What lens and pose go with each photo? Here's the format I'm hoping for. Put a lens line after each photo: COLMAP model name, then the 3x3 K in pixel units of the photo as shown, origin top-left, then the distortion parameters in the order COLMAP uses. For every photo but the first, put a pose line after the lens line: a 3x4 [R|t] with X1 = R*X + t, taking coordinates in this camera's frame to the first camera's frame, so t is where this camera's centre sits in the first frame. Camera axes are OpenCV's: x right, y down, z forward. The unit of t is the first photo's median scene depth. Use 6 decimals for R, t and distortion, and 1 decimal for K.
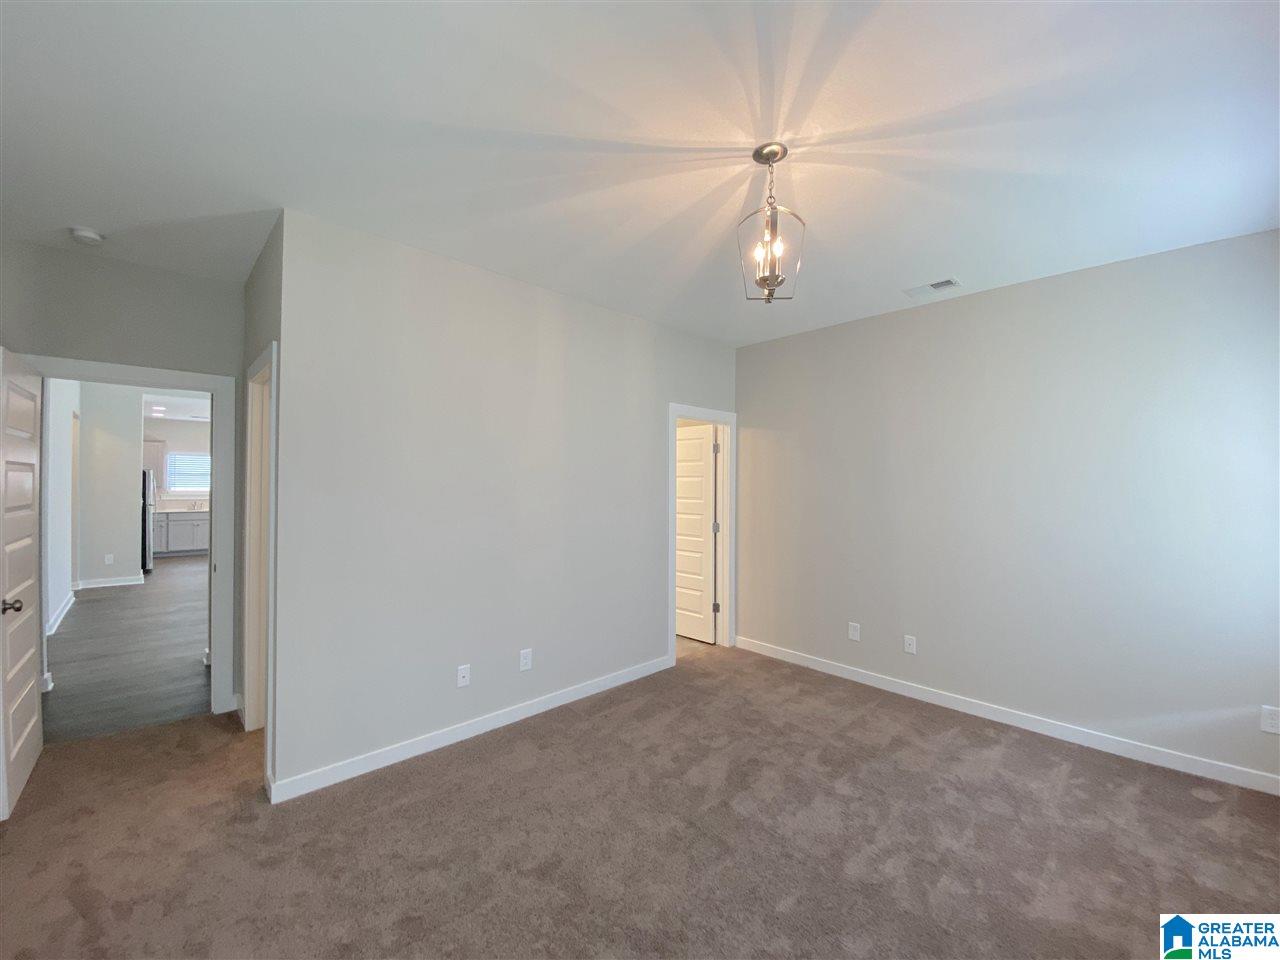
lens RADIAL K [[519.5, 0, 638.0], [0, 519.5, 475.0], [0, 0, 1]] dist [0.015346, -0.016972]
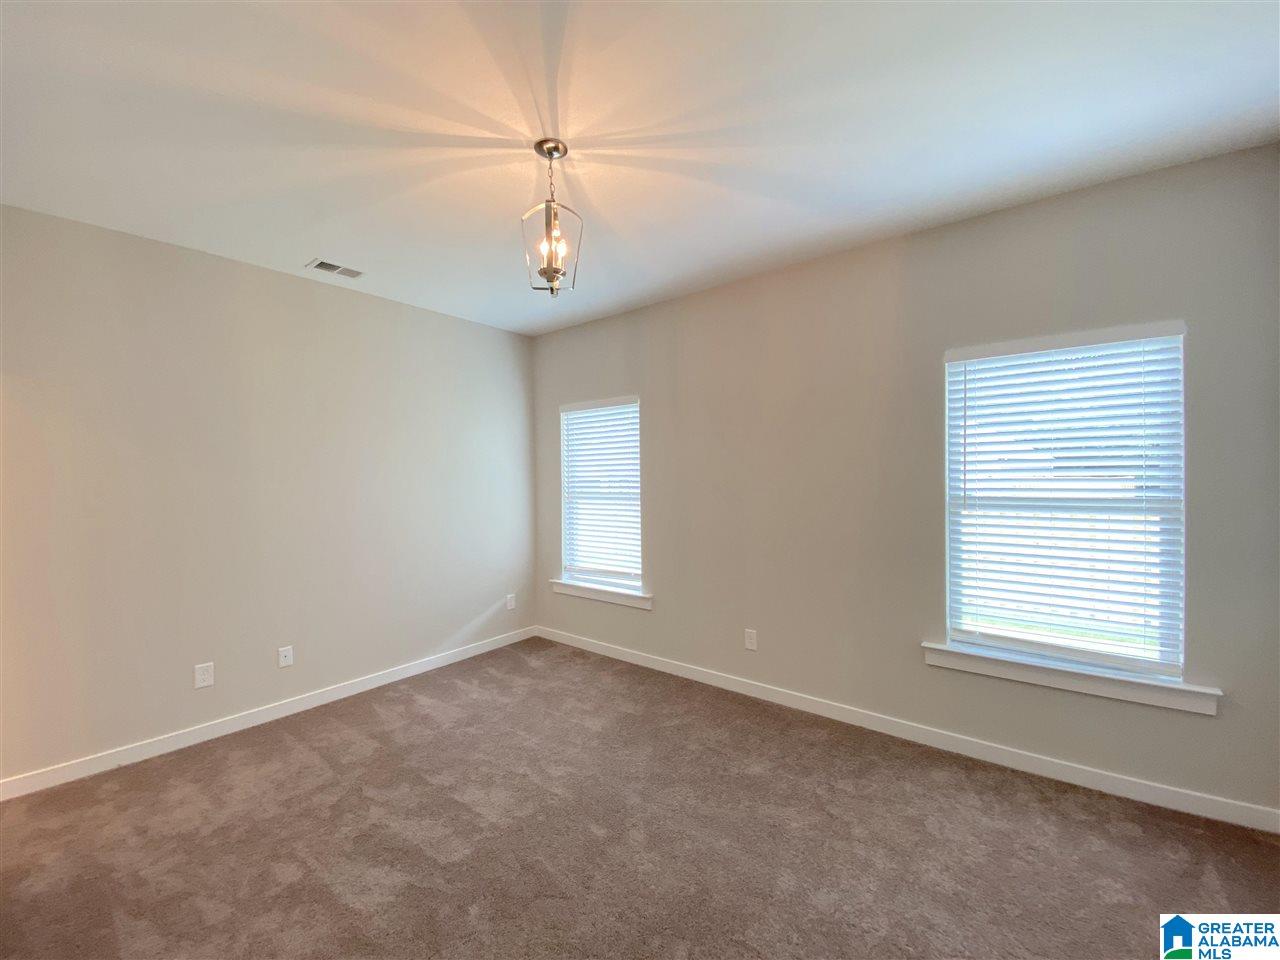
lens RADIAL K [[519.5, 0, 646.5], [0, 519.5, 472.0], [0, 0, 1]] dist [0.015346, -0.016972]
pose [[-0.151038, 0.002994, 0.988523, -0.565488], [-0.001941, 0.999993, -0.003326, 0.020530], [-0.988526, -0.002421, -0.151031, 0.686761]]
